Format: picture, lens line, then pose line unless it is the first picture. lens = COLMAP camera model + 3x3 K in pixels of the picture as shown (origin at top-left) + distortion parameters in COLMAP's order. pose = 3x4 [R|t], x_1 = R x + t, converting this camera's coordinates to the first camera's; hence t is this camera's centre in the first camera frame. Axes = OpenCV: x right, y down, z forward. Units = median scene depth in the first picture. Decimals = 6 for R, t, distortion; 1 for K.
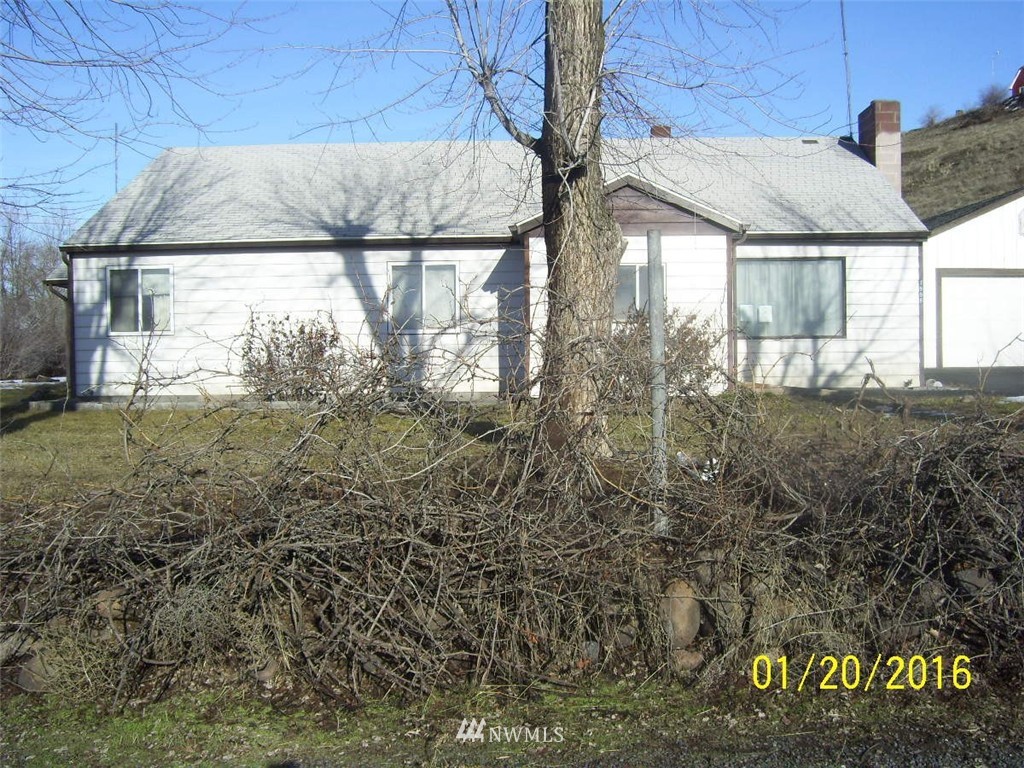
lens RADIAL K [[1128.0, 0, 554.3], [0, 1128.0, 385.8], [0, 0, 1]] dist [-0.181389, 0.124961]
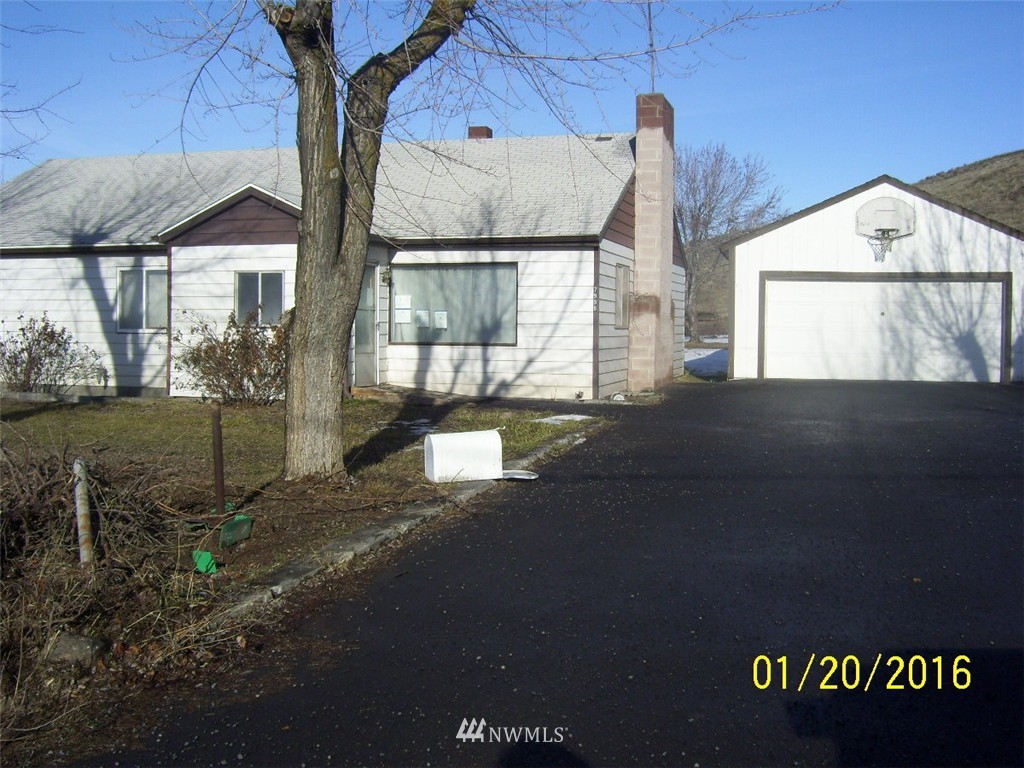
lens RADIAL K [[1128.0, 0, 554.3], [0, 1128.0, 385.8], [0, 0, 1]] dist [-0.181389, 0.124961]
pose [[0.970545, 0.034923, -0.238376, 0.527467], [-0.032314, 0.999368, 0.014844, -0.024001], [0.238744, -0.006703, 0.971059, 0.058773]]
